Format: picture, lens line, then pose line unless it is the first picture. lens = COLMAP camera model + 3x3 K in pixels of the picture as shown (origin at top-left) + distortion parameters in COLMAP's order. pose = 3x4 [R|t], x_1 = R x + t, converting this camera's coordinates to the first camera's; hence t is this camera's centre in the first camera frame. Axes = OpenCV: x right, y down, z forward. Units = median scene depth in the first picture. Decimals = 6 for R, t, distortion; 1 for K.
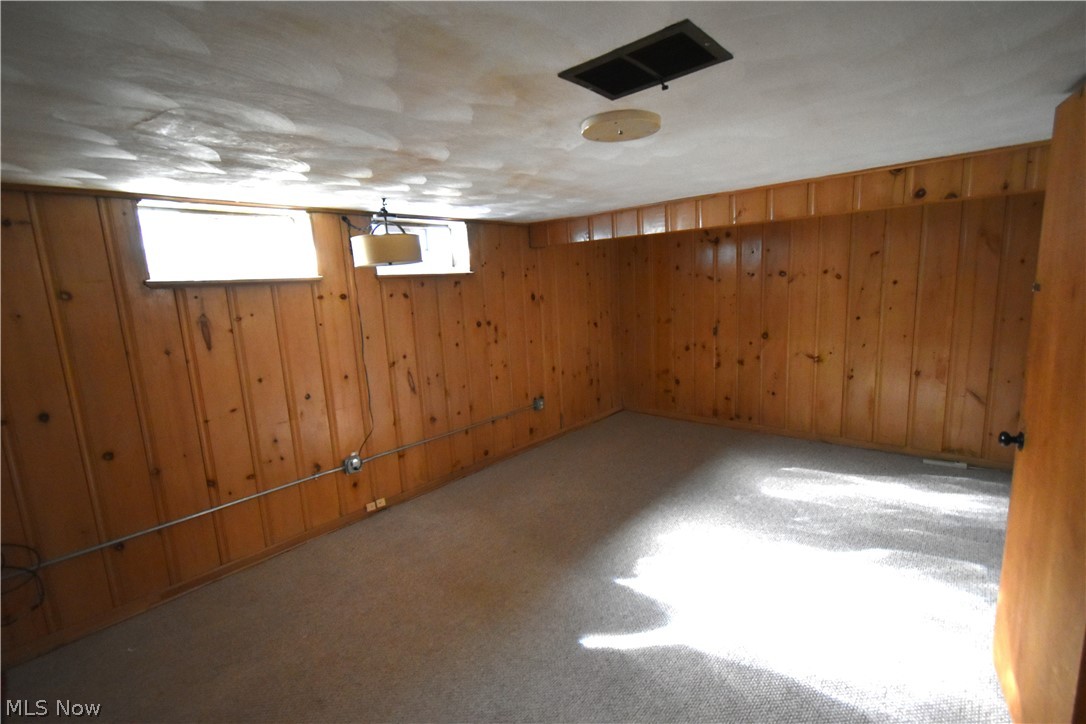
lens RADIAL K [[481.3, 0, 542.9], [0, 481.3, 360.5], [0, 0, 1]] dist [0.009254, -0.004091]
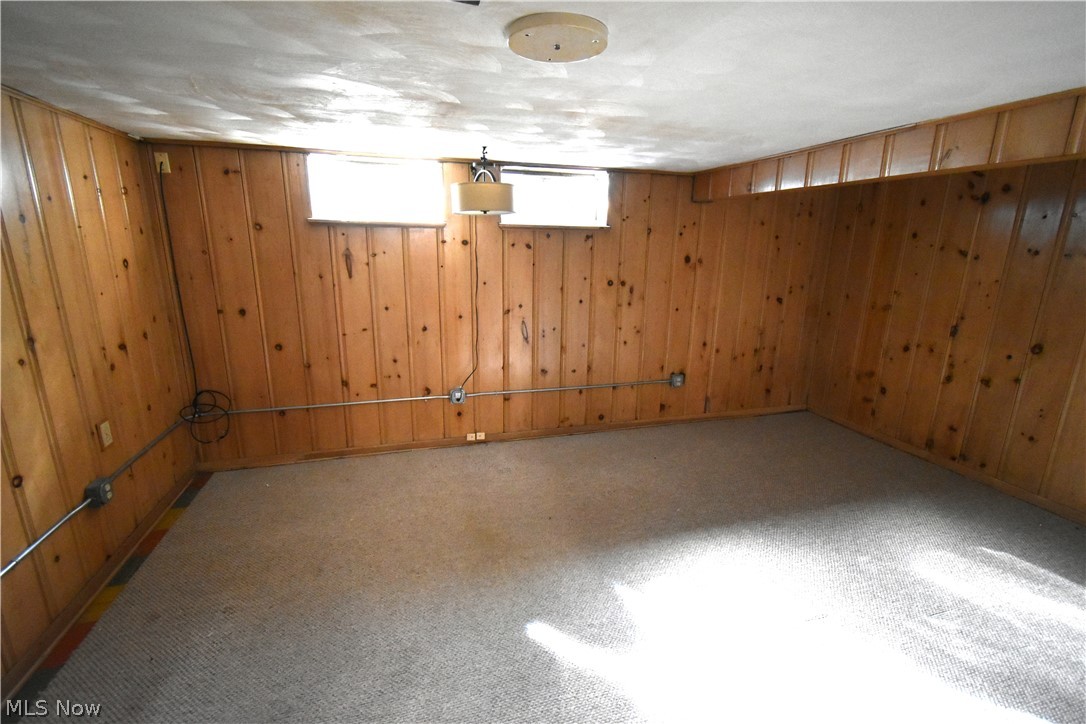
lens RADIAL K [[481.3, 0, 542.0], [0, 481.3, 359.9], [0, 0, 1]] dist [0.009254, -0.004091]
pose [[0.849556, 0.186655, -0.493371, 0.290638], [-0.142932, 0.981768, 0.125306, -0.031608], [0.507765, -0.035936, 0.860746, 0.136023]]
